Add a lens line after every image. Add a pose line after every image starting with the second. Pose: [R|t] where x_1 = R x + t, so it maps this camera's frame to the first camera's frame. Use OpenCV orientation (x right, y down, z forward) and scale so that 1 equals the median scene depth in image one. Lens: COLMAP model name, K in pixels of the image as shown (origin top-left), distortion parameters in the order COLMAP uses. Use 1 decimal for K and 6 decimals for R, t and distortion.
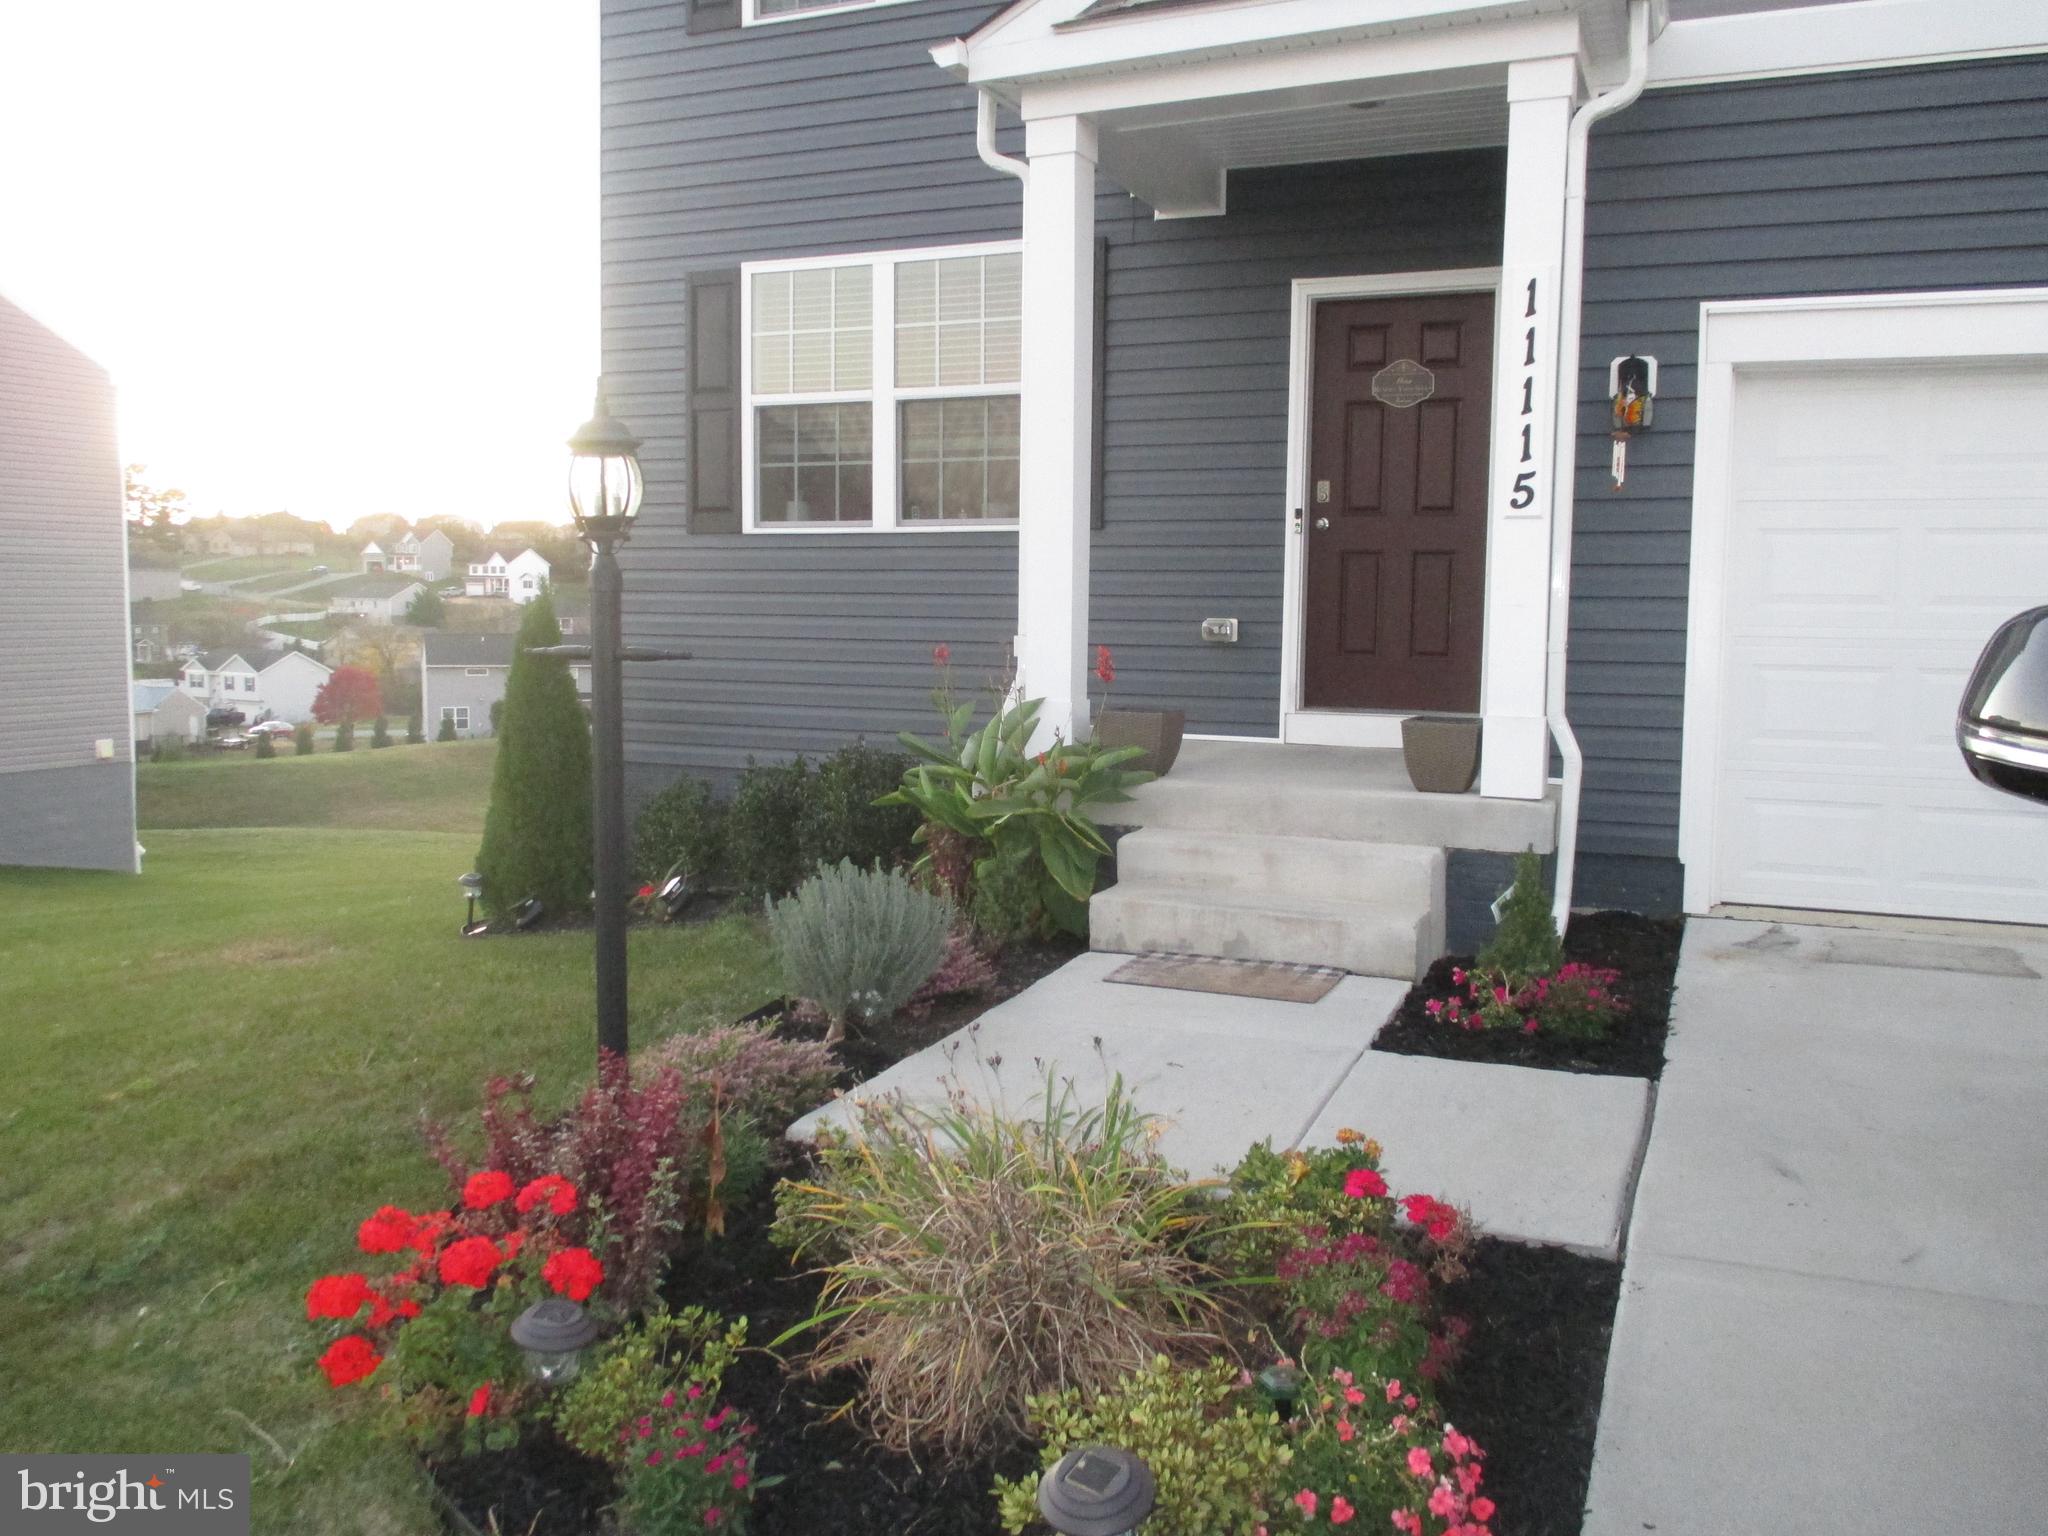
lens RADIAL K [[1711.8, 0, 1014.4], [0, 1711.8, 761.3], [0, 0, 1]] dist [-0.023168, 0.006400]
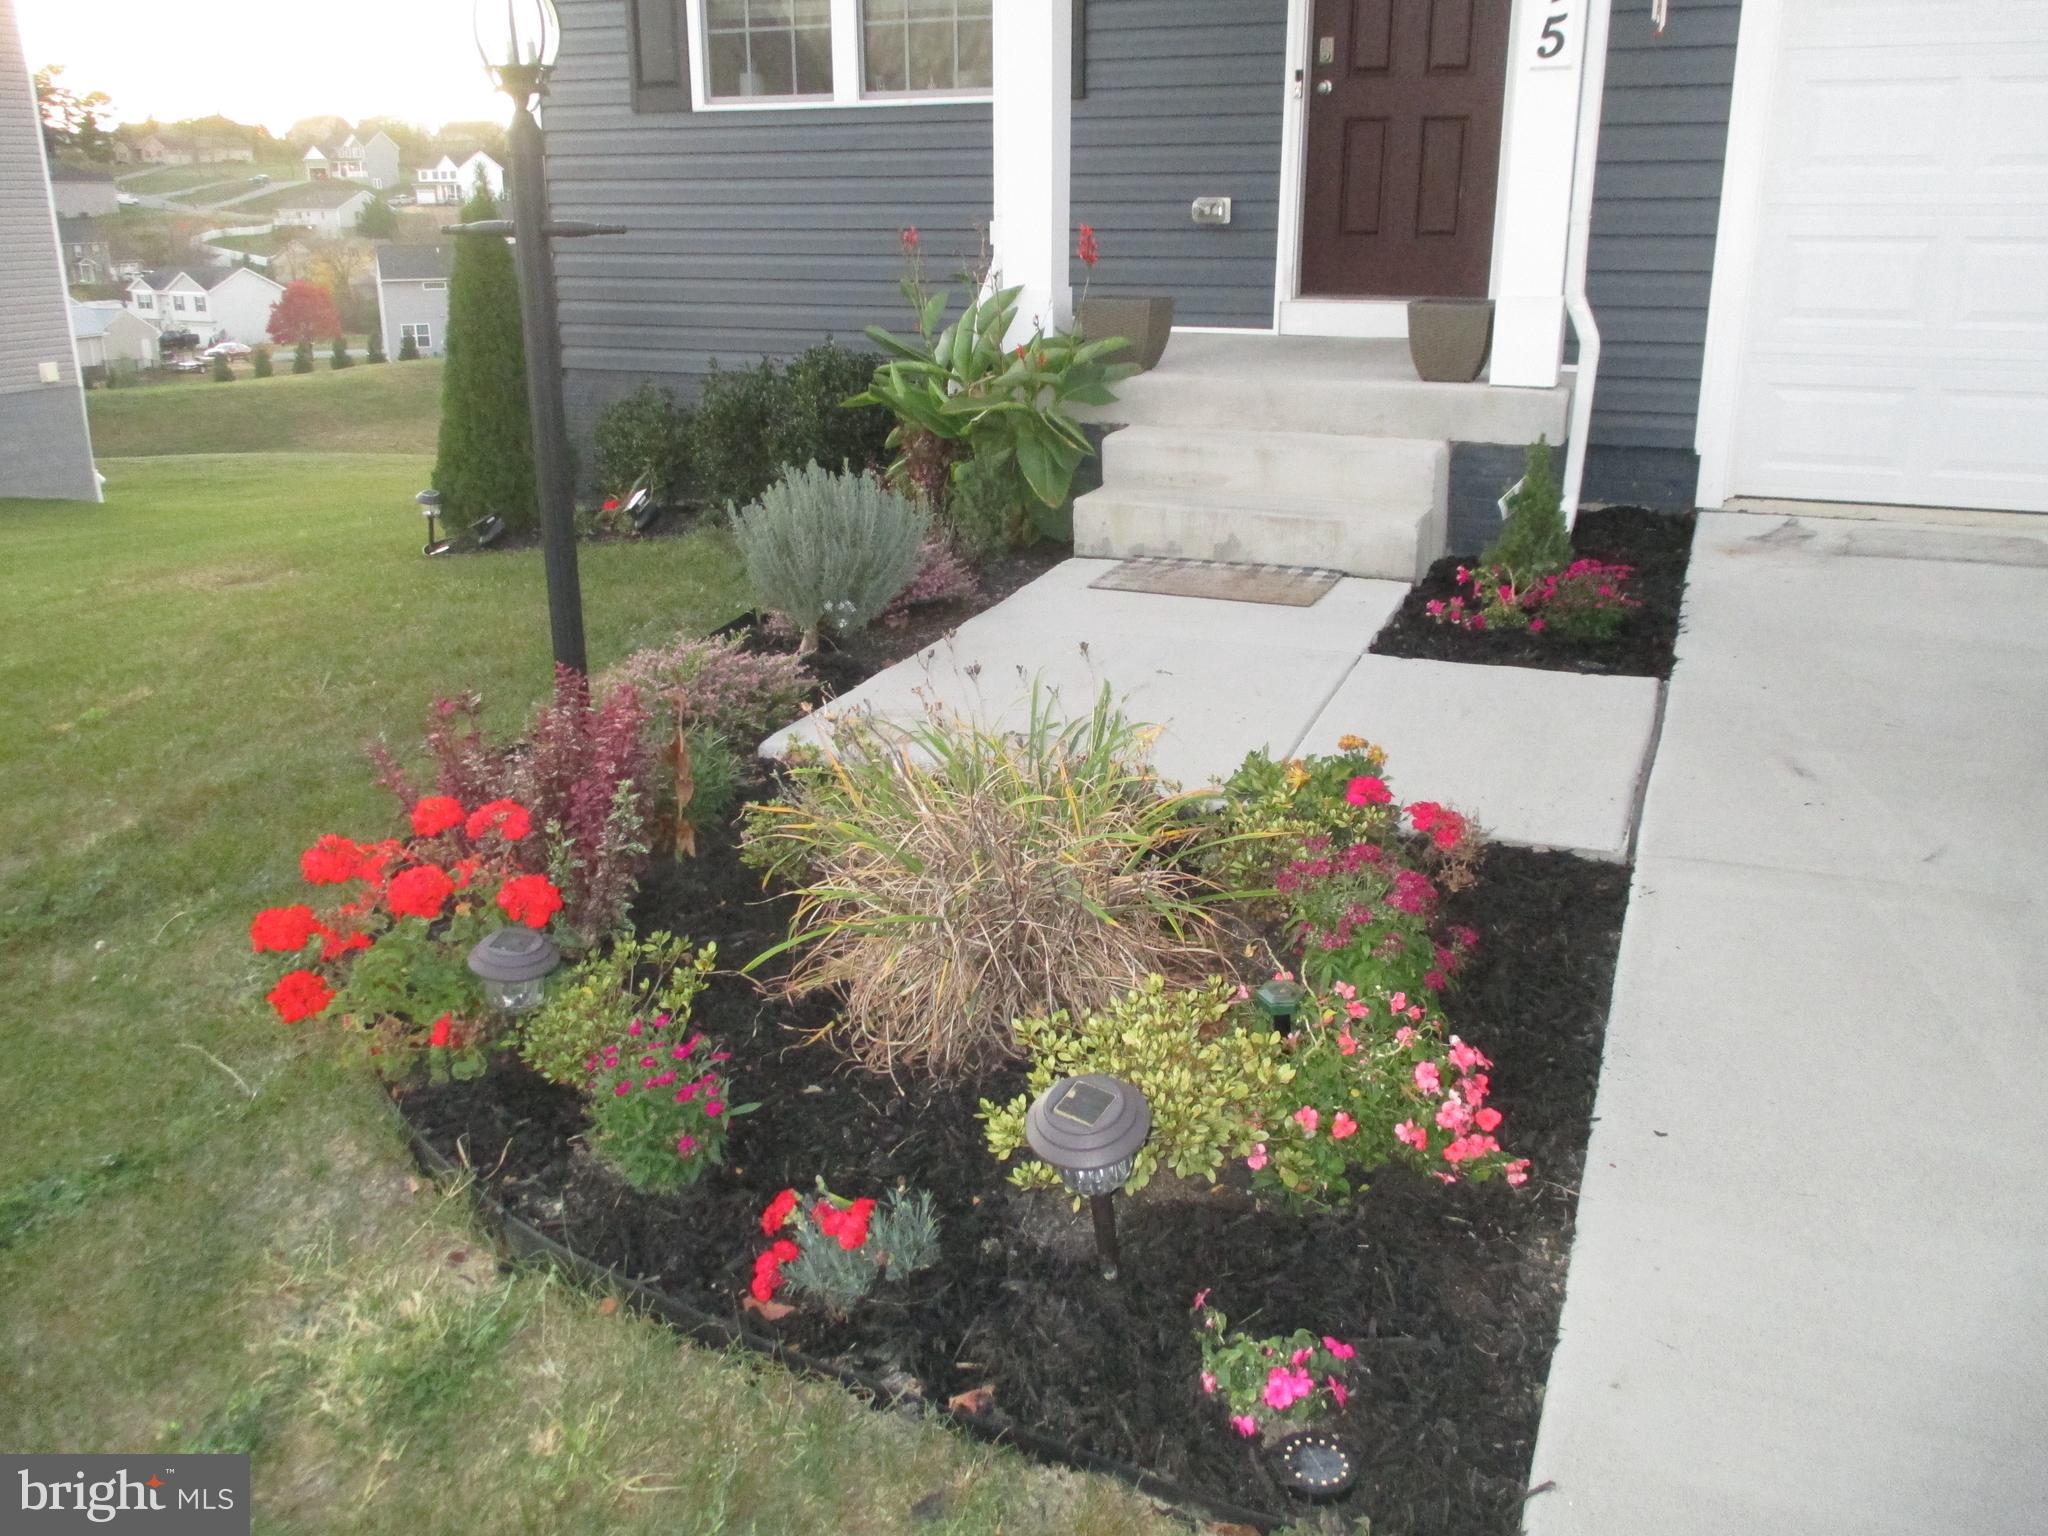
lens RADIAL K [[1627.7, 0, 1024.0], [0, 1627.7, 768.0], [0, 0, 1]] dist [0.076983, 0.001121]
pose [[0.999754, -0.018984, 0.011511, 0.003638], [0.015875, 0.973730, 0.227150, 0.020250], [-0.015521, -0.226912, 0.973792, 0.096801]]
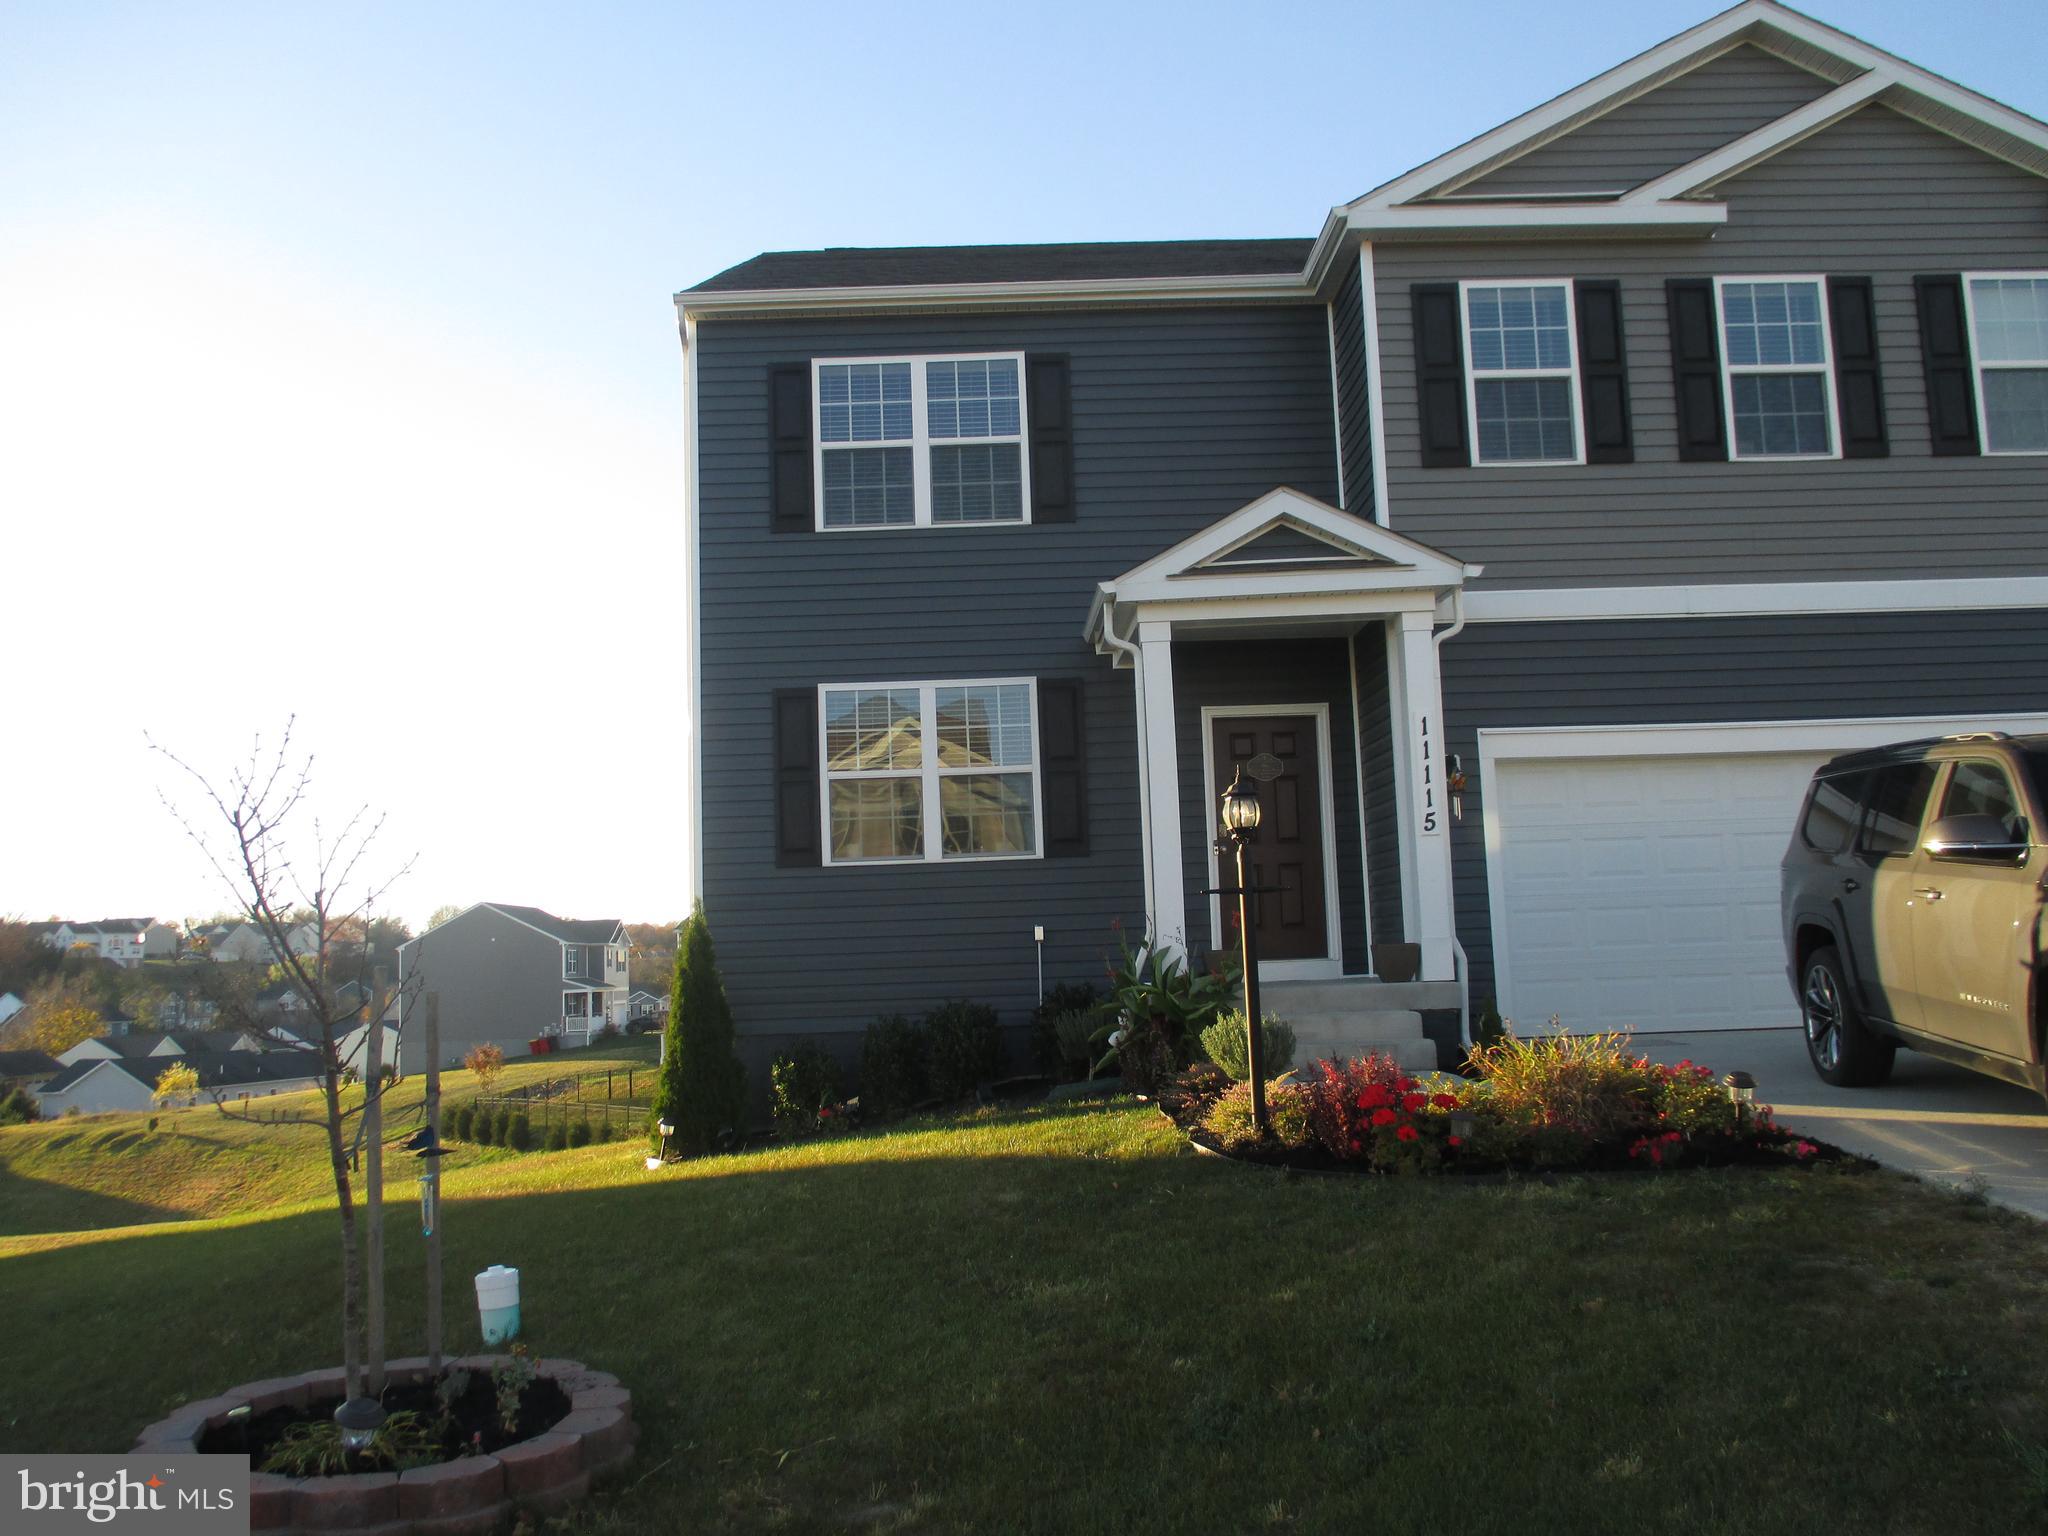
lens RADIAL K [[1711.8, 0, 1014.4], [0, 1711.8, 761.3], [0, 0, 1]] dist [-0.023168, 0.006400]
pose [[0.917509, 0.007873, 0.397638, -1.068146], [0.078897, 0.976331, -0.201377, 0.151766], [-0.389811, 0.216137, 0.895171, -0.676473]]
